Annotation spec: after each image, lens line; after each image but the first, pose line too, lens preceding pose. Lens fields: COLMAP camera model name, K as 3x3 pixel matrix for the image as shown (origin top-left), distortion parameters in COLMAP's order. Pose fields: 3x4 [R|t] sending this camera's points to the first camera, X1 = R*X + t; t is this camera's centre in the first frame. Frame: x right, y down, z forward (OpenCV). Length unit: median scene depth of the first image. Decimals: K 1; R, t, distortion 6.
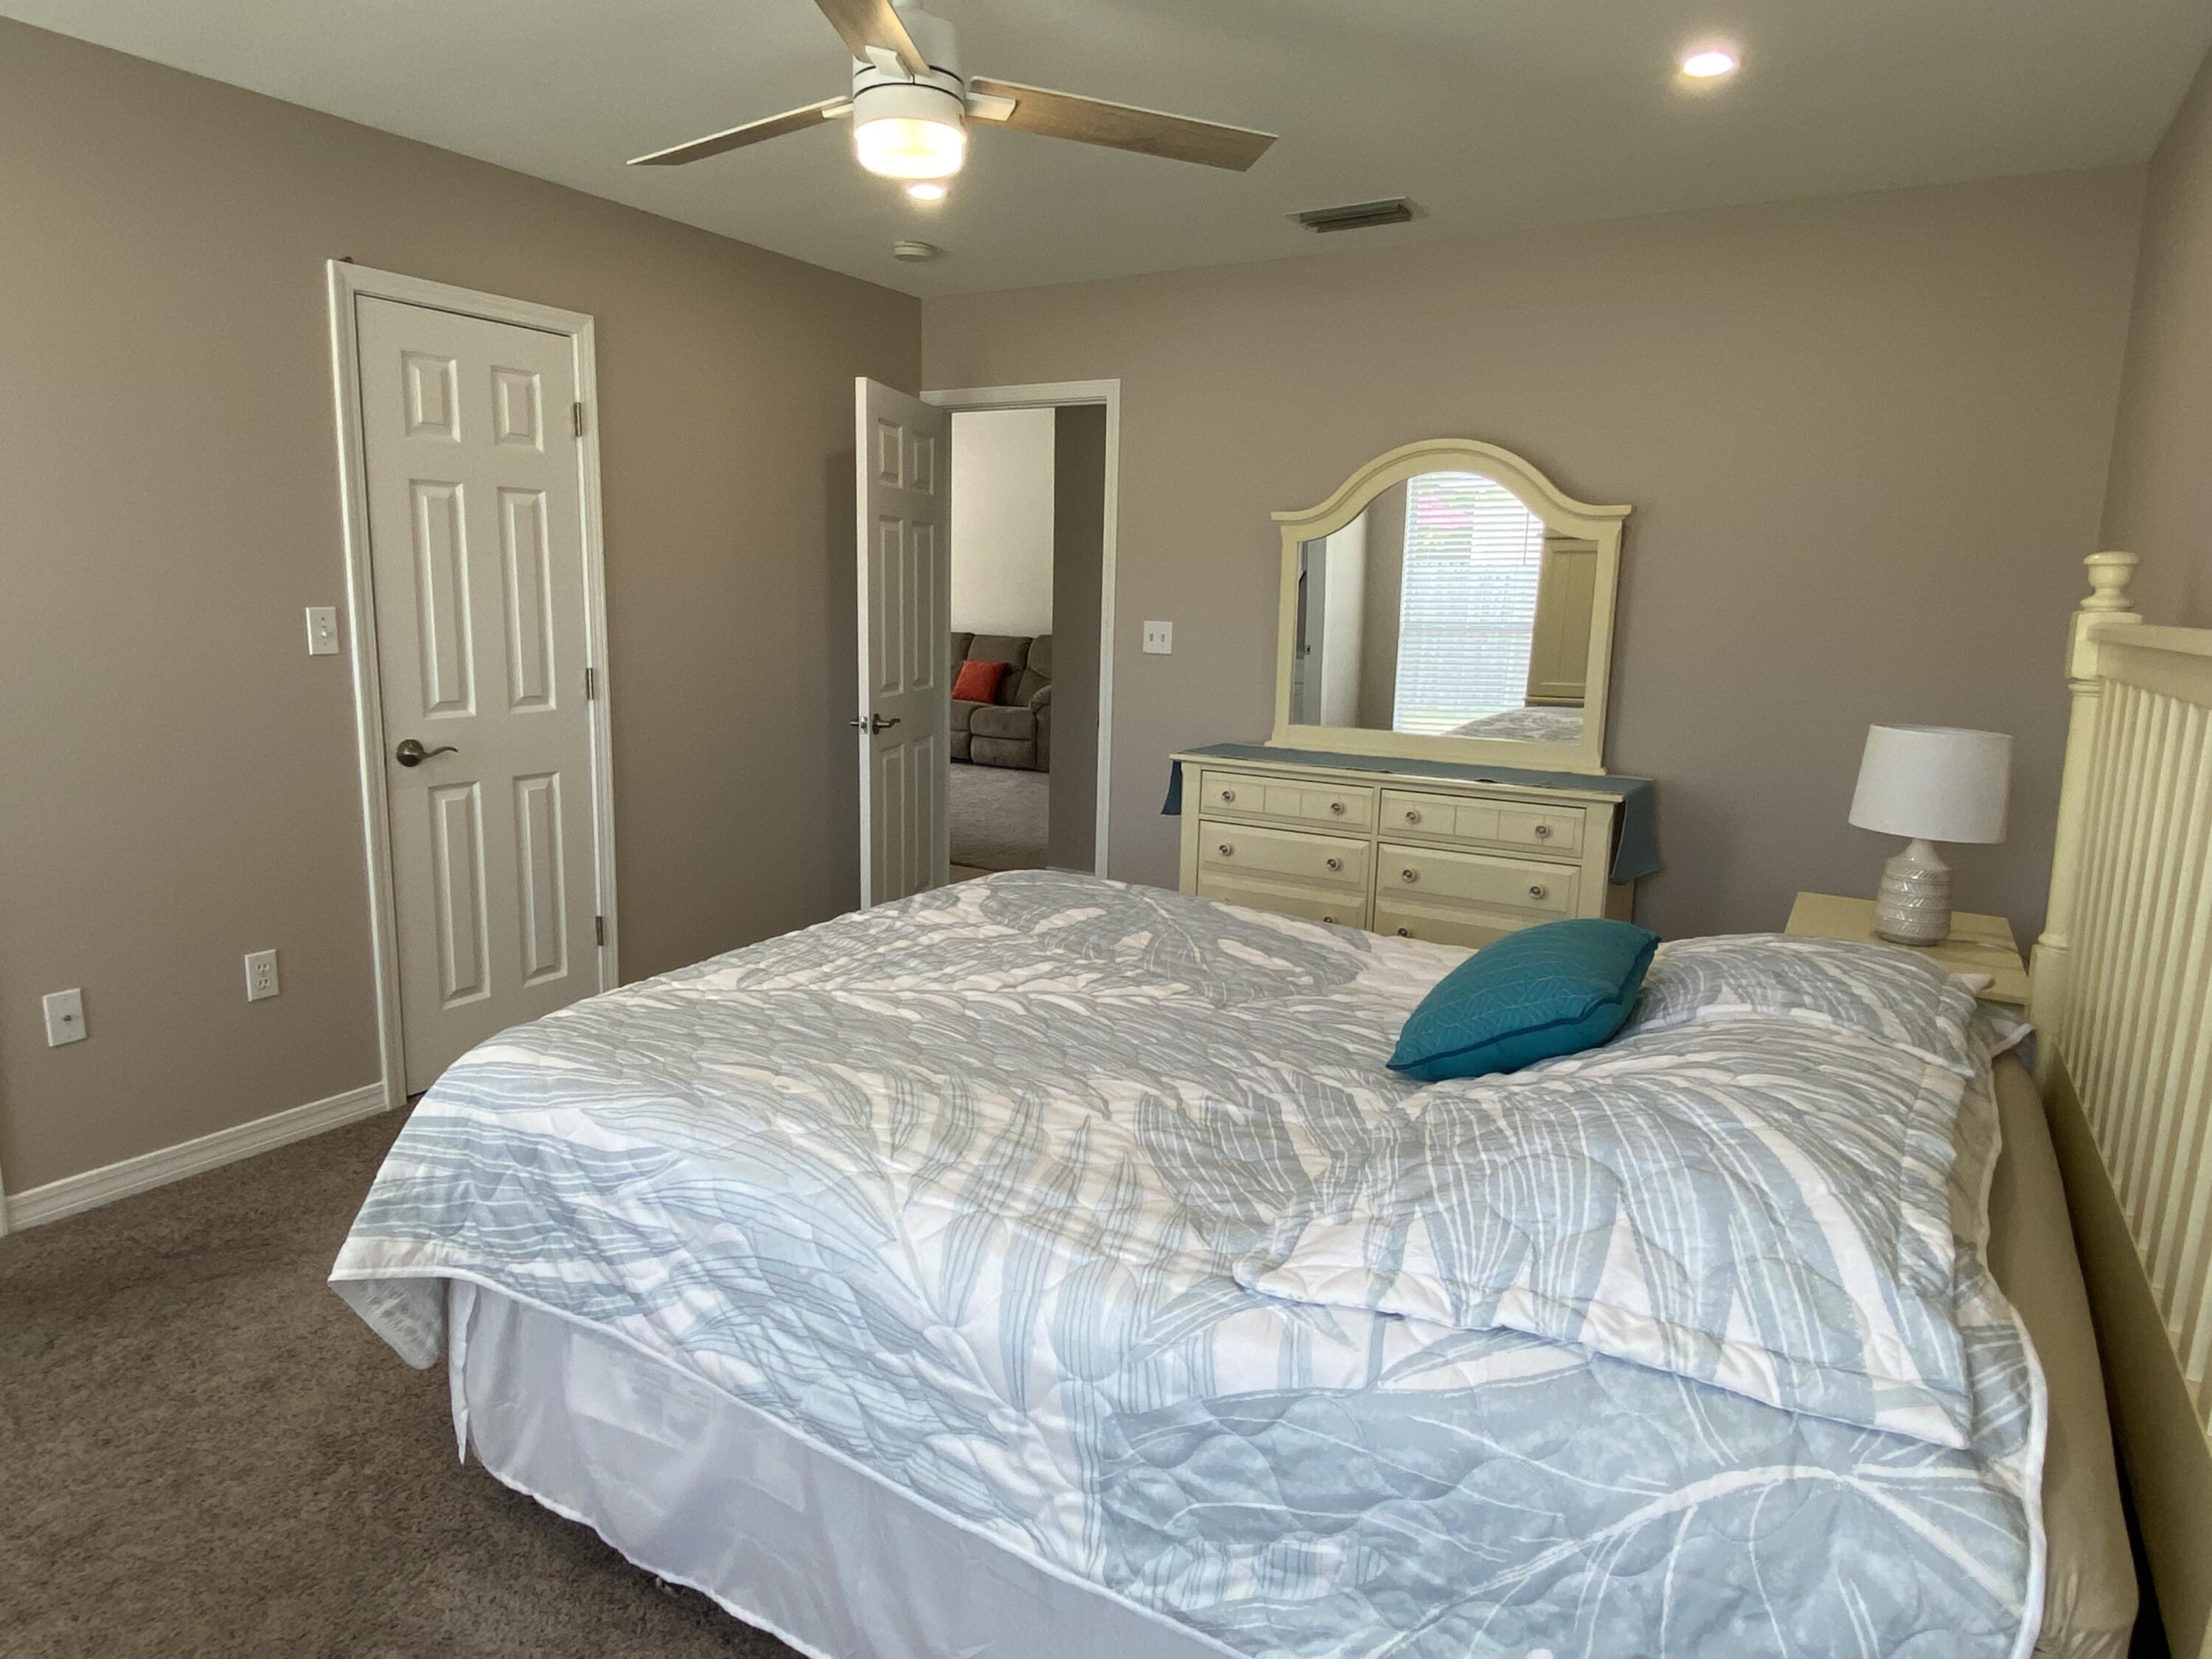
lens RADIAL K [[1327.9, 0, 1091.3], [0, 1327.9, 819.7], [0, 0, 1]] dist [0.046652, -0.011823]
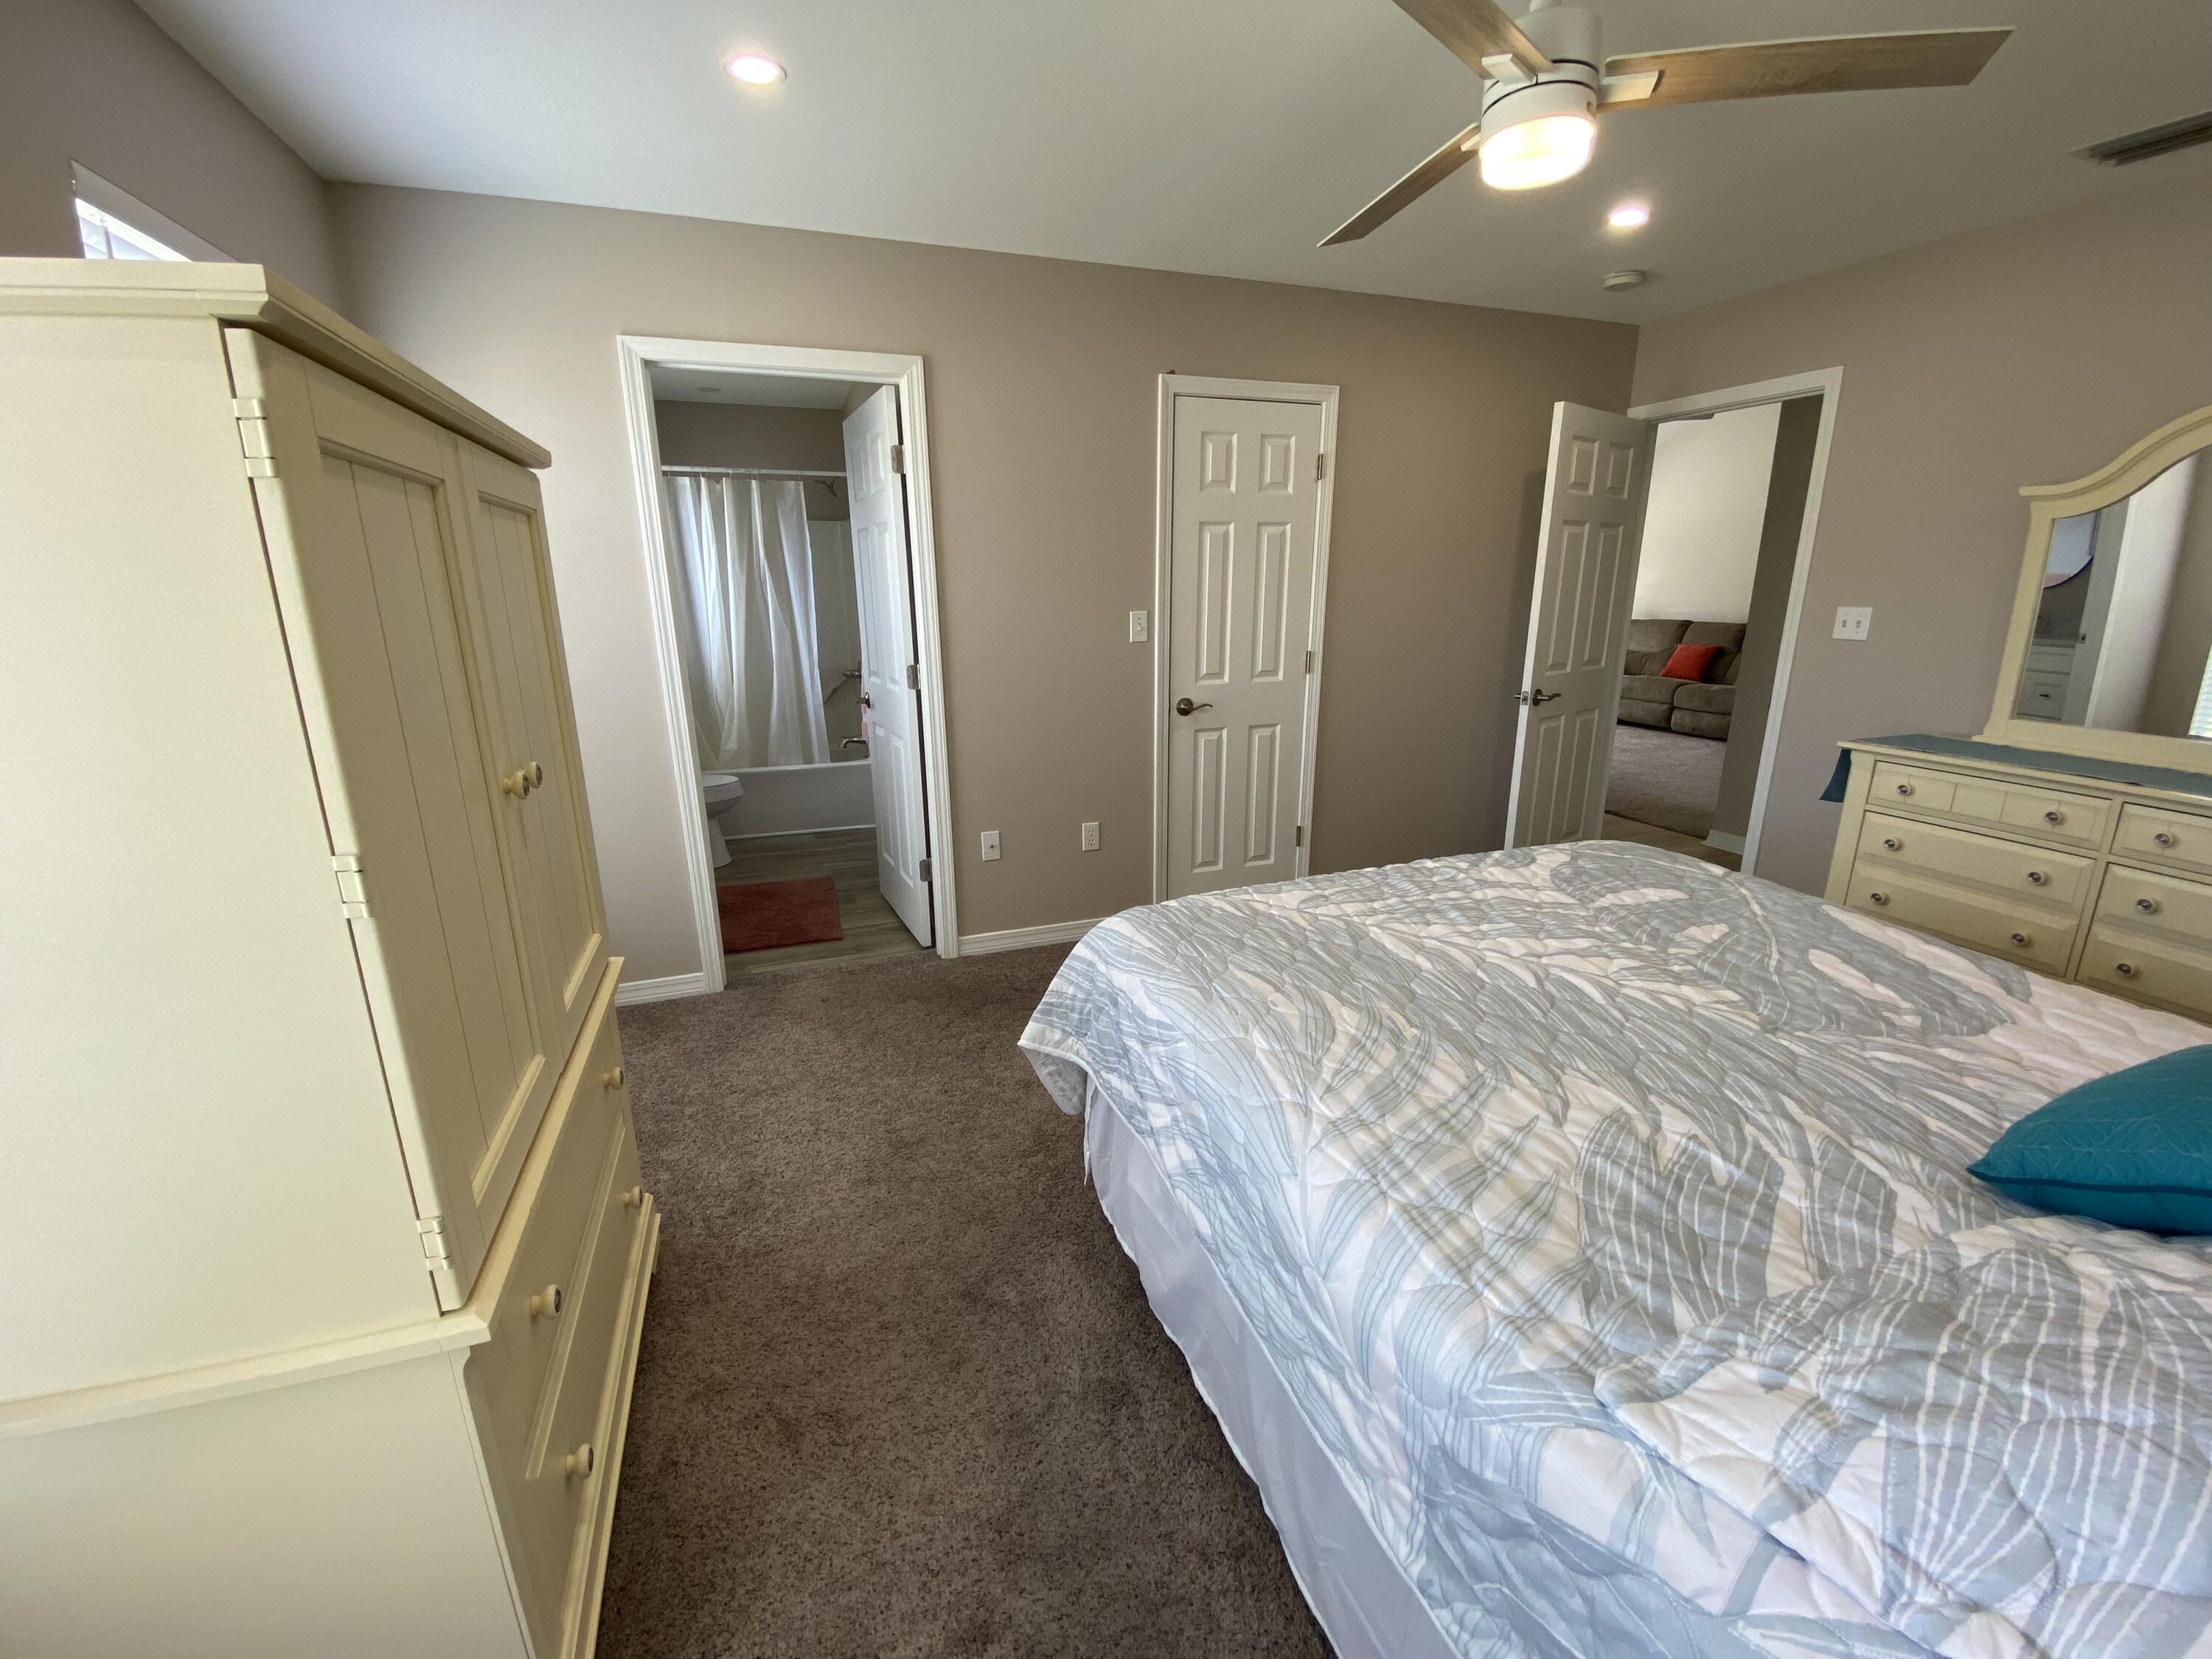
lens RADIAL K [[895.3, 0, 1084.0], [0, 895.3, 826.1], [0, 0, 1]] dist [0.010403, -0.016787]
pose [[0.768041, 0.133949, -0.626236, 0.093140], [-0.081258, 0.990360, 0.112176, -0.027644], [0.635225, -0.035269, 0.771522, 0.203690]]
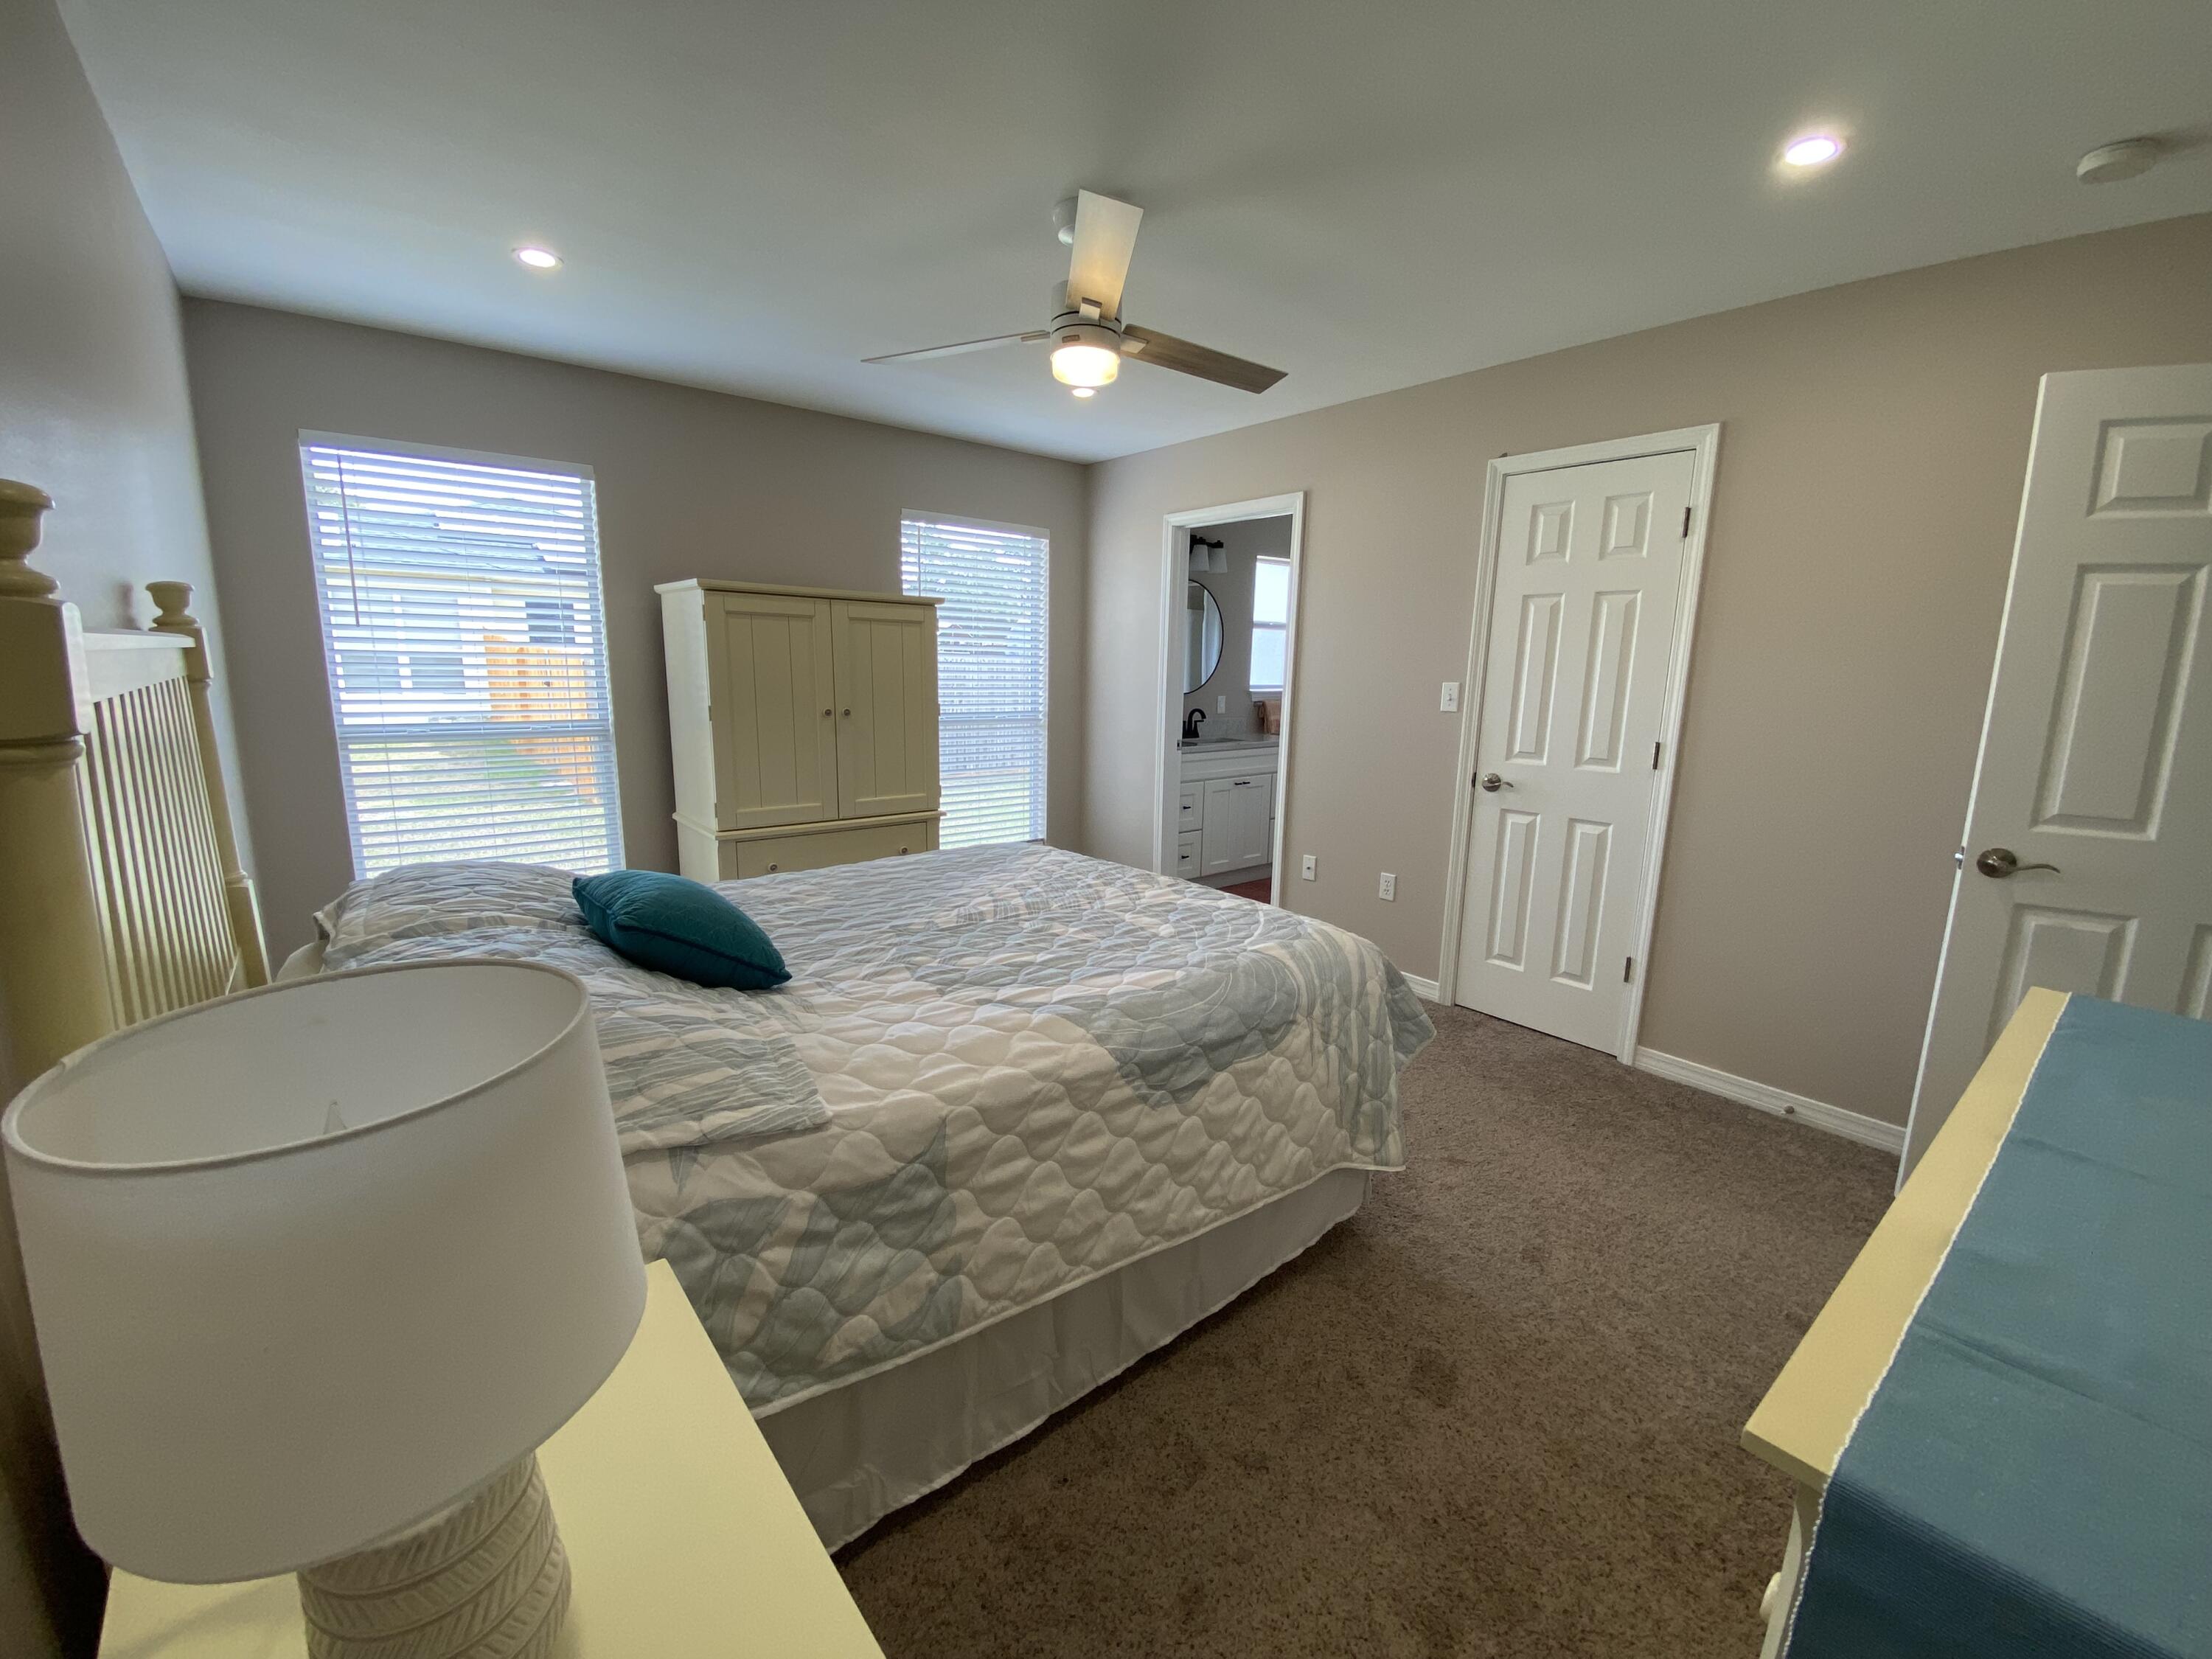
lens RADIAL K [[895.3, 0, 1123.8], [0, 895.3, 833.8], [0, 0, 1]] dist [0.010403, -0.016787]
pose [[-0.310354, 0.151925, -0.938403, 0.833391], [-0.187891, 0.957869, 0.217217, -0.199396], [0.931868, 0.243732, -0.268733, 1.345810]]
